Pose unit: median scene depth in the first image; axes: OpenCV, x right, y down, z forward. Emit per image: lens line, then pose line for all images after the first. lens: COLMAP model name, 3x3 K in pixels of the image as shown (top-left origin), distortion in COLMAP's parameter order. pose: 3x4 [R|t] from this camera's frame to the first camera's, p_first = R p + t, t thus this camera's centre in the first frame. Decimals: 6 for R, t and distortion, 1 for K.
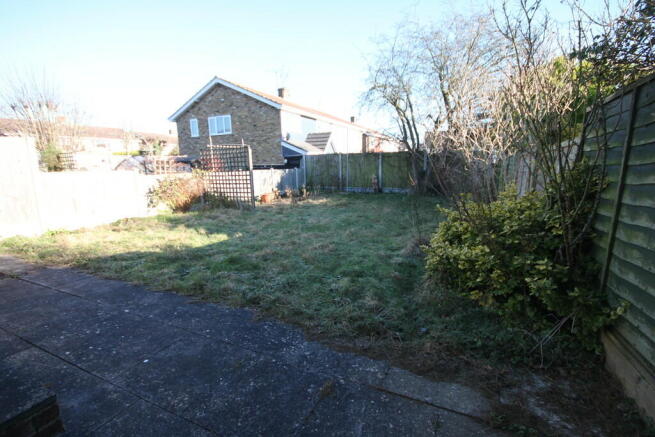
lens RADIAL K [[296.7, 0, 326.2], [0, 296.7, 218.1], [0, 0, 1]] dist [-0.000220, -0.004795]
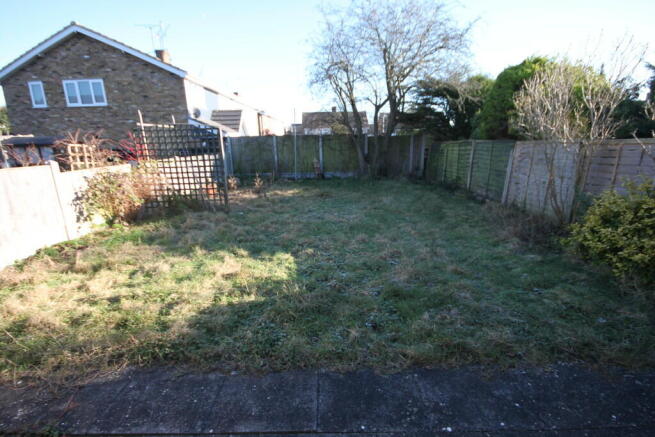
lens RADIAL K [[296.7, 0, 325.6], [0, 296.7, 220.1], [0, 0, 1]] dist [-0.000220, -0.004795]
pose [[0.908141, -0.103464, 0.405678, -0.171152], [0.074236, 0.993423, 0.087179, -0.026067], [-0.412030, -0.049055, 0.909849, 0.092824]]
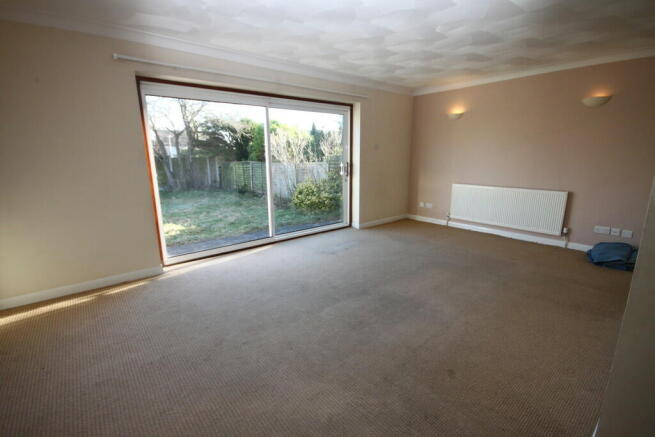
lens RADIAL K [[296.7, 0, 325.8], [0, 296.7, 222.2], [0, 0, 1]] dist [-0.000220, -0.004795]
pose [[0.434291, -0.186354, 0.881285, -0.397843], [0.163668, 0.978406, 0.126236, -0.002071], [-0.885779, 0.089415, 0.455413, -0.096081]]
